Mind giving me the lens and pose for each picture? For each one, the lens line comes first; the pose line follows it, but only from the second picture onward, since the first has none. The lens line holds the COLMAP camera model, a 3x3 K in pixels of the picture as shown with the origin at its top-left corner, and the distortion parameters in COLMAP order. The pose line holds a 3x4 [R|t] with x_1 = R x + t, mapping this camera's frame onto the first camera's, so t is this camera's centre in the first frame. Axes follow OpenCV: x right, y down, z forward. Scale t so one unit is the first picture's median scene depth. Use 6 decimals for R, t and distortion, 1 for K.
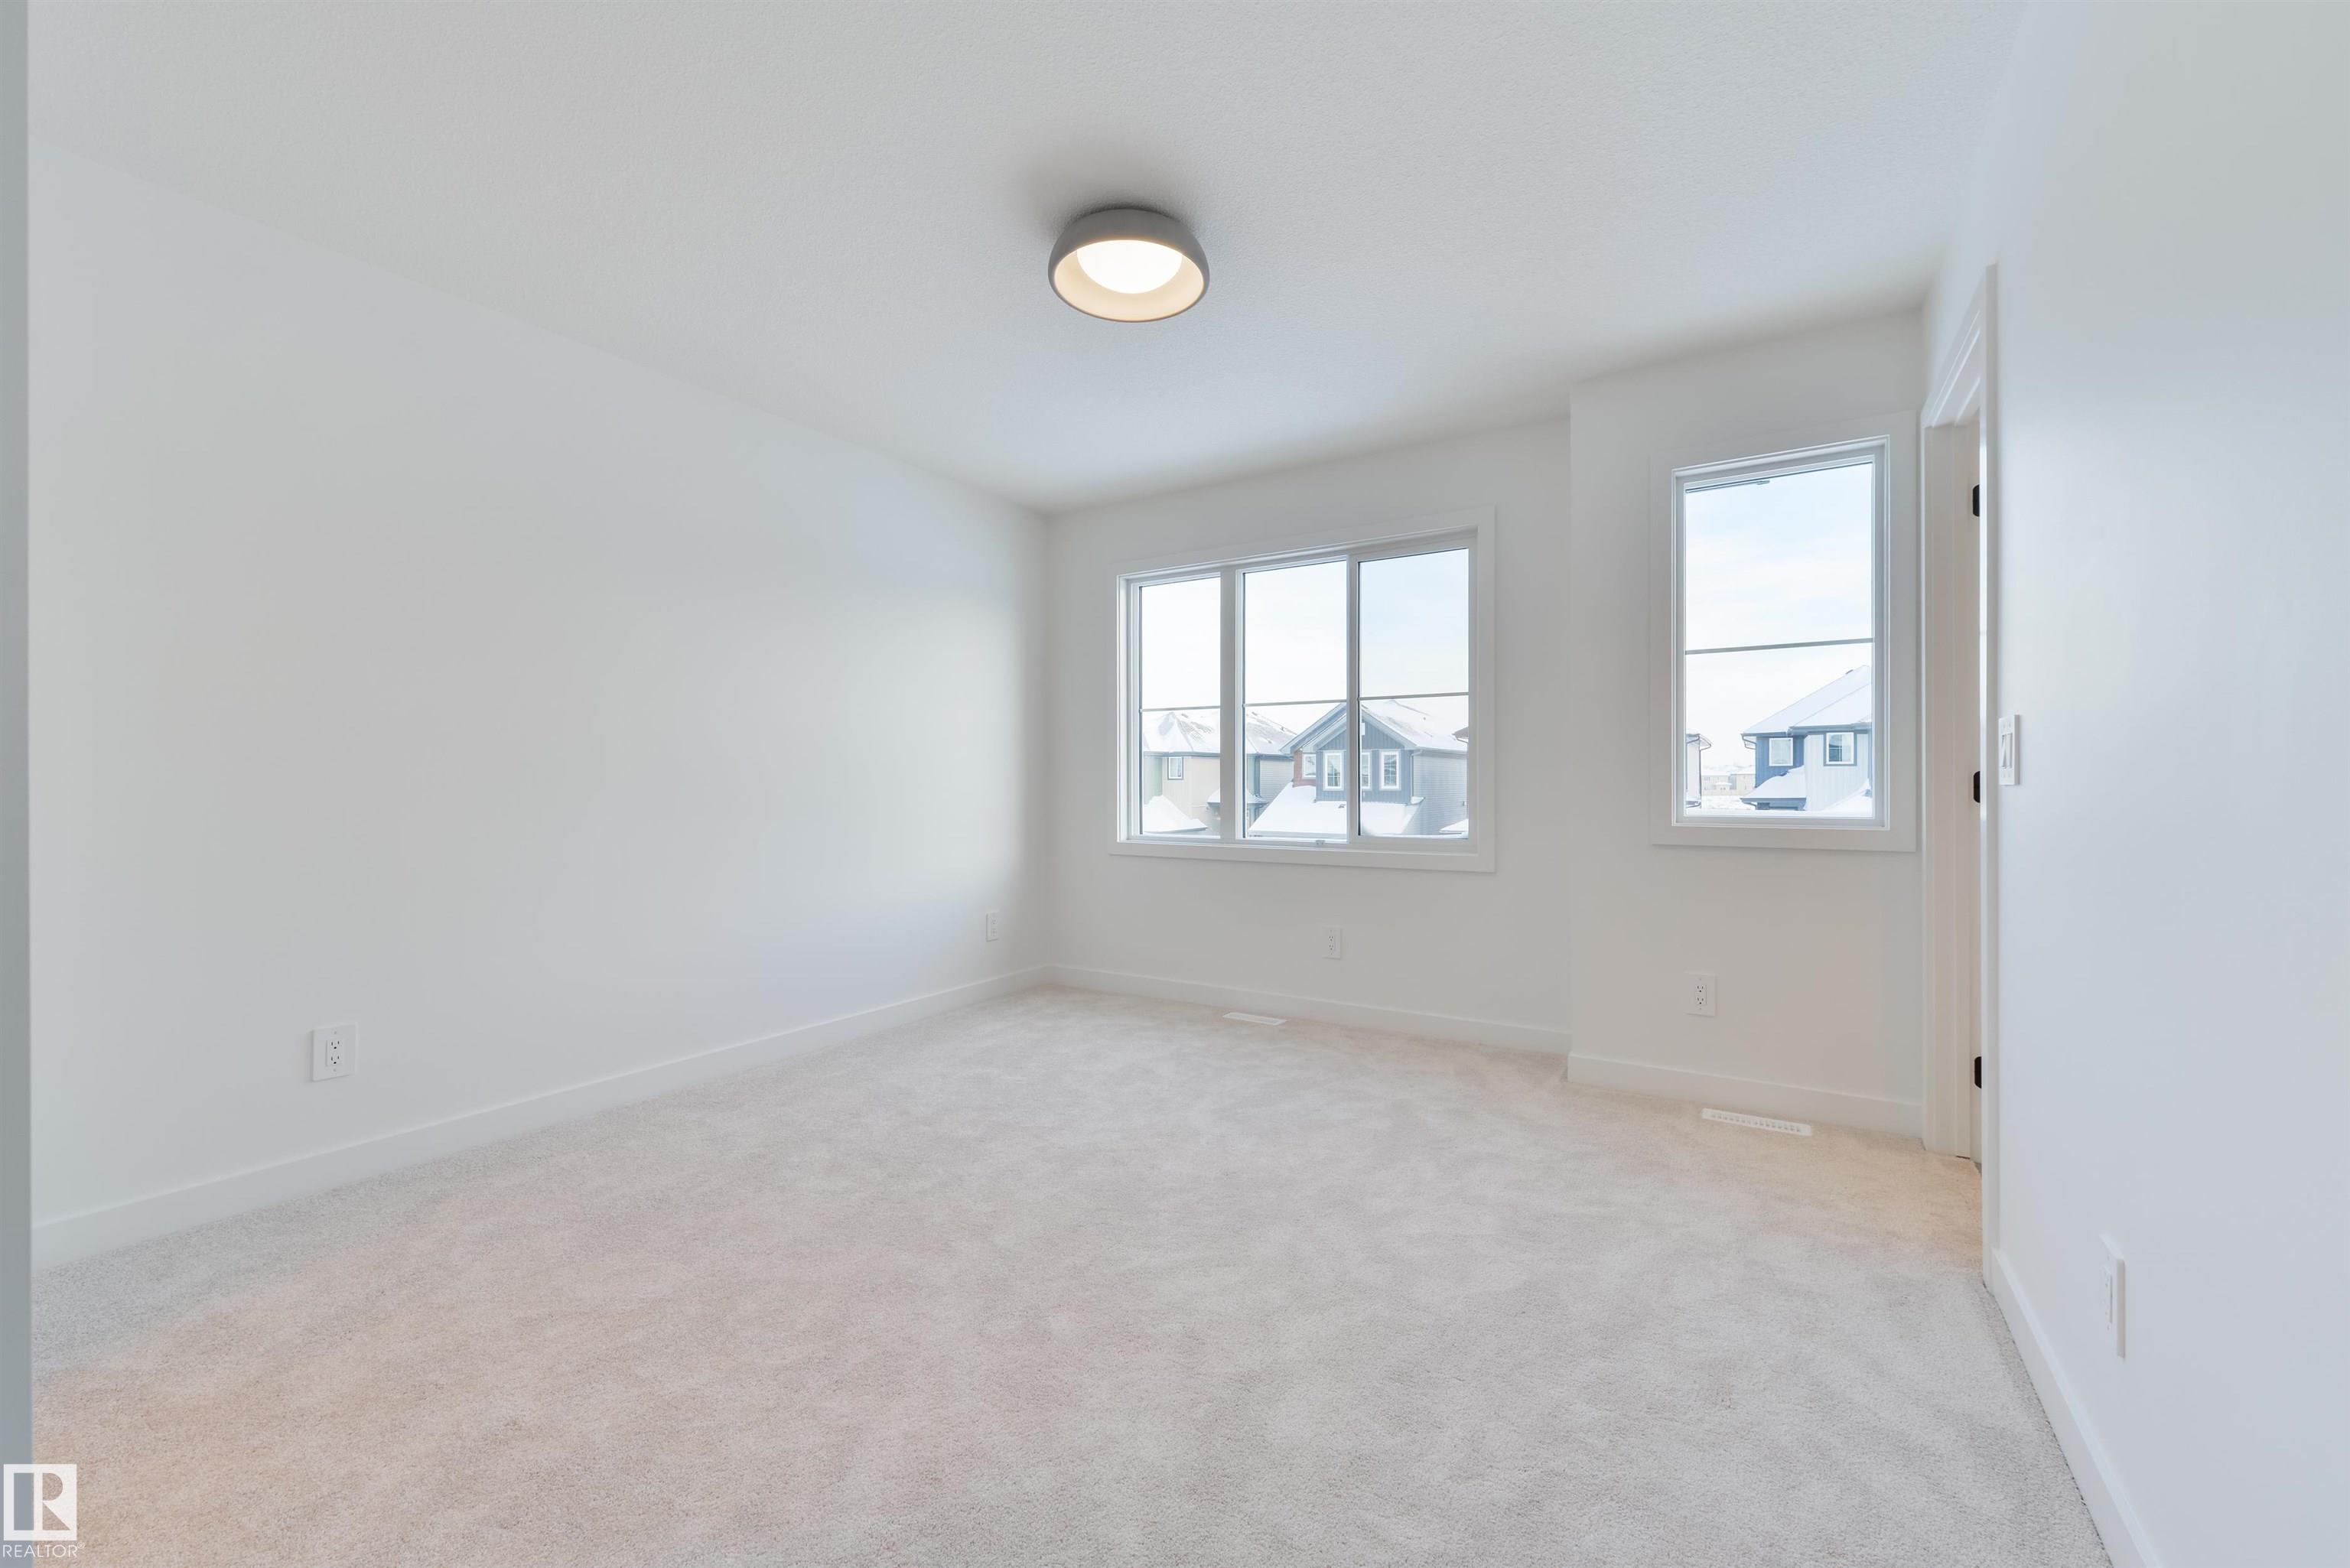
lens RADIAL K [[918.4, 0, 1187.0], [0, 918.4, 779.8], [0, 0, 1]] dist [0.000037, -0.001111]
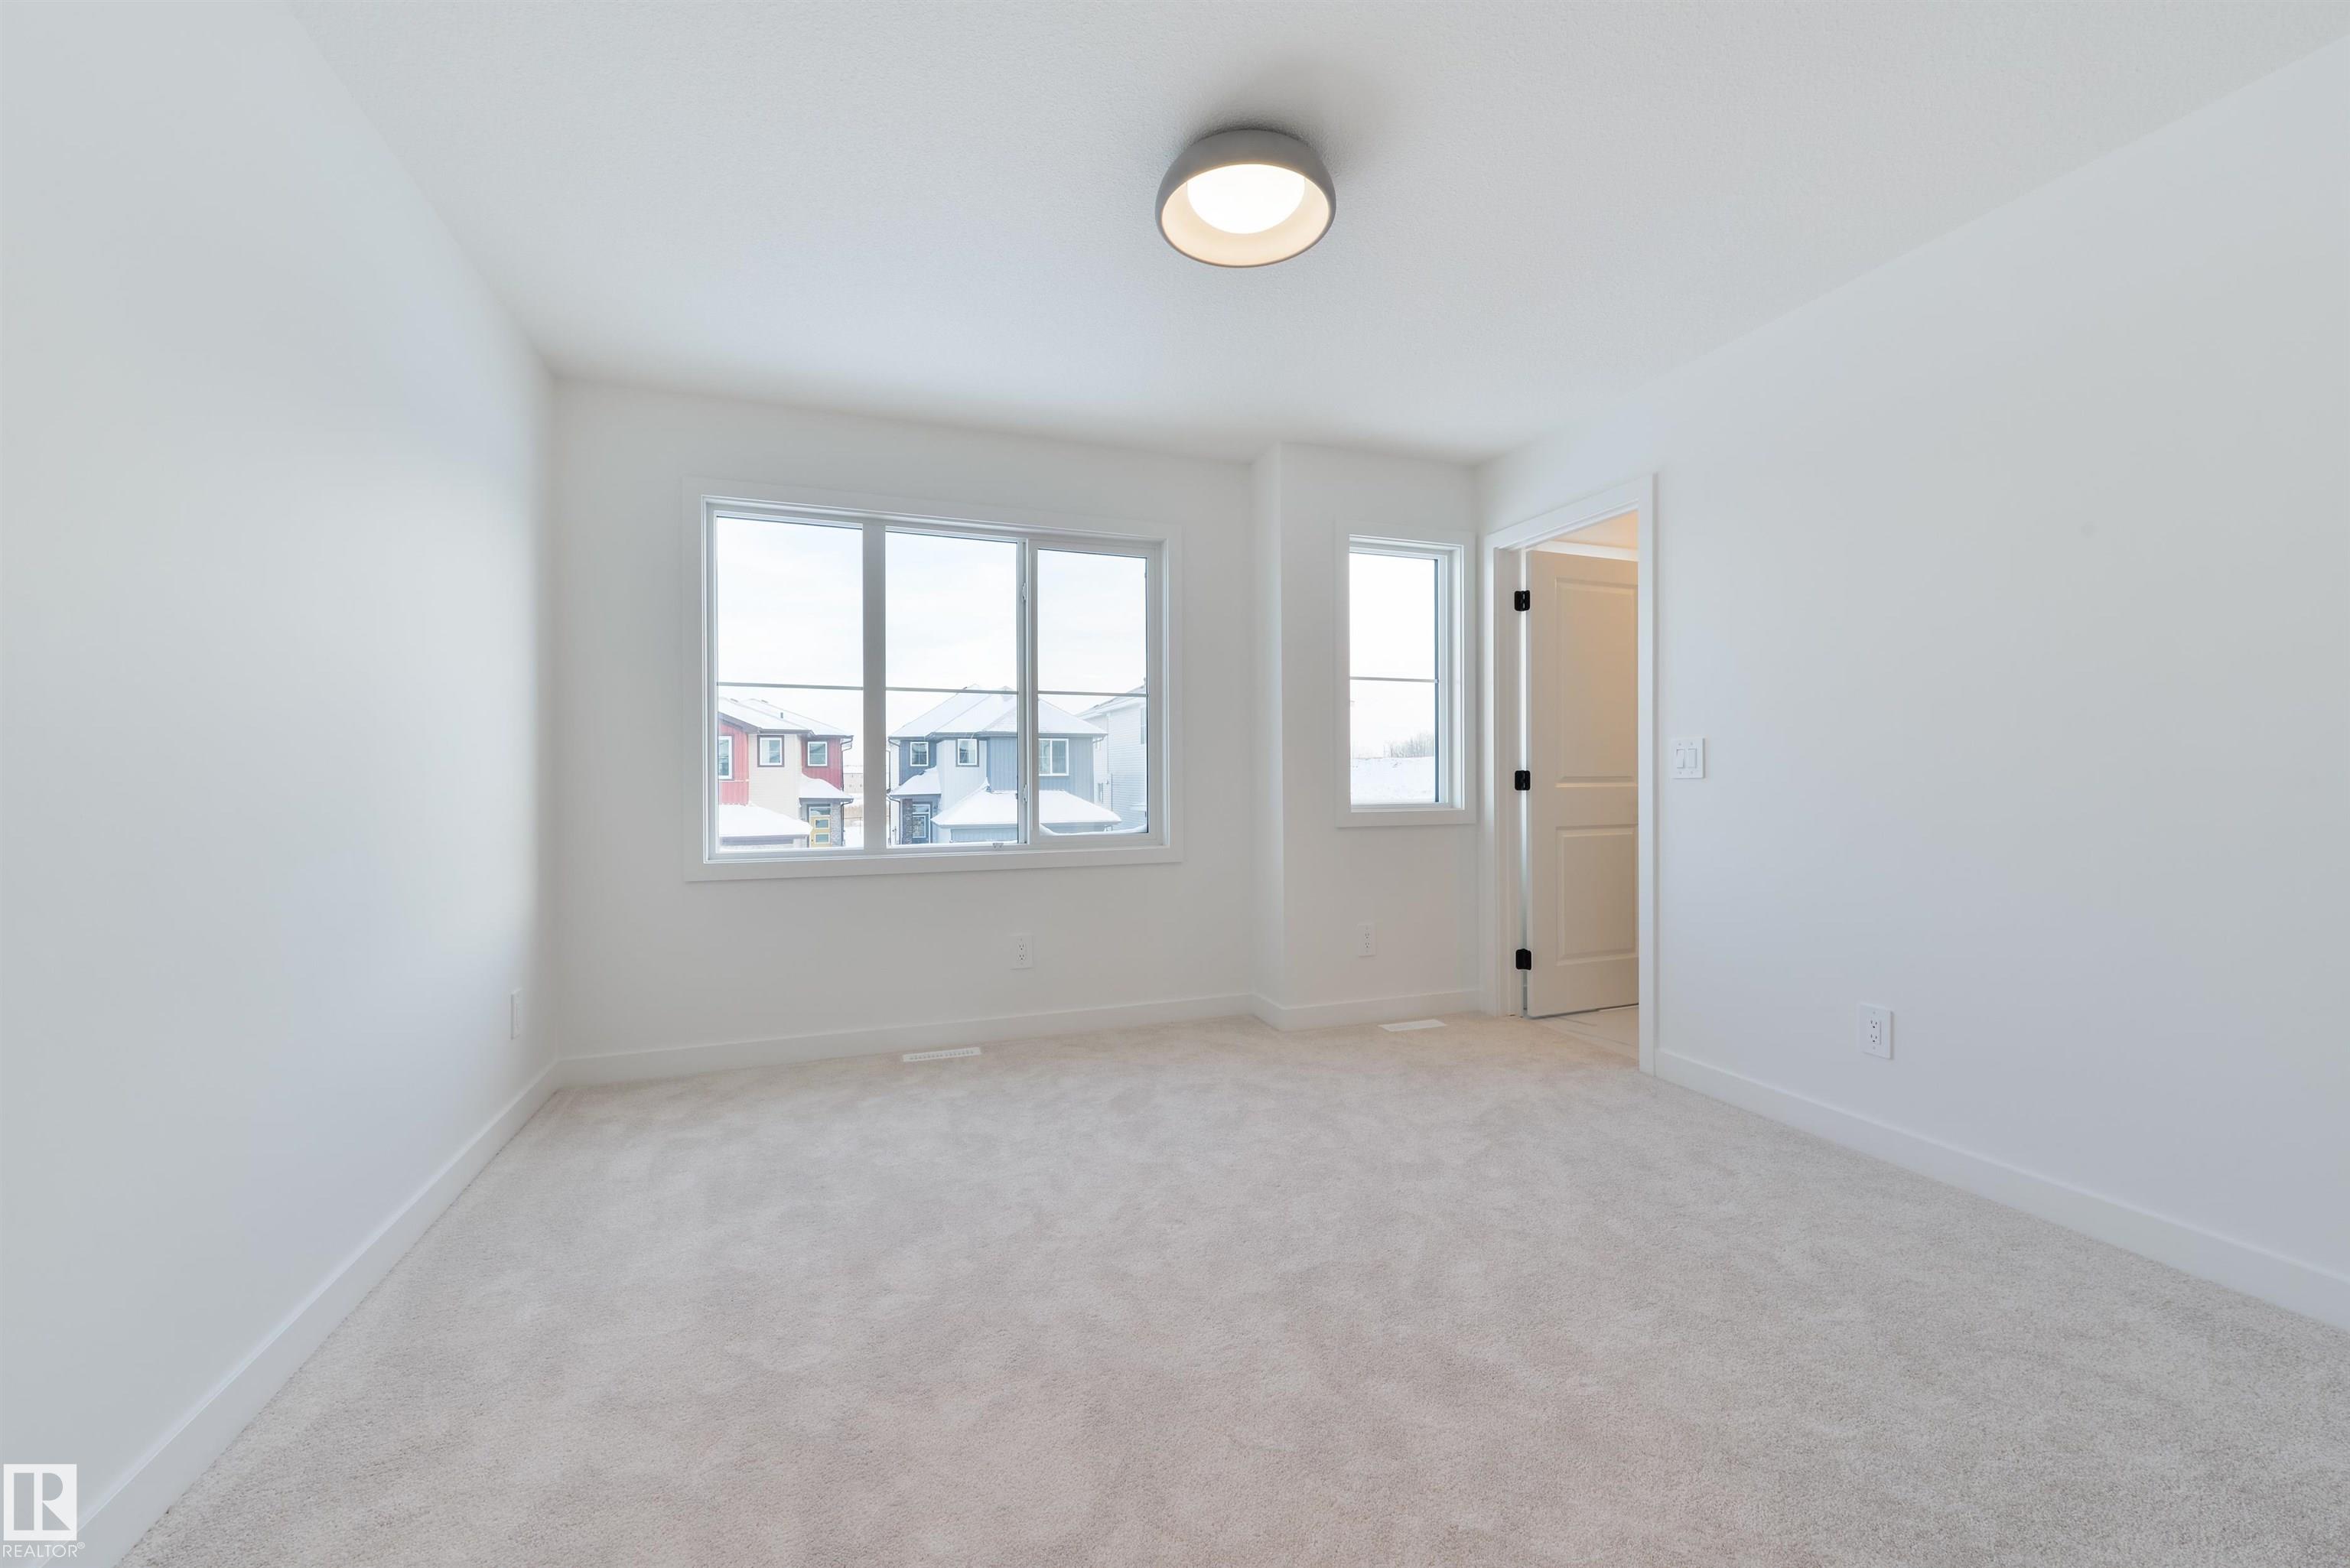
lens RADIAL K [[918.4, 0, 1187.0], [0, 918.4, 779.8], [0, 0, 1]] dist [0.000037, -0.001111]
pose [[0.618912, -0.002751, 0.785456, -0.465159], [0.001938, 0.999996, 0.001975, 0.001029], [-0.785458, 0.000300, 0.618915, 0.288603]]
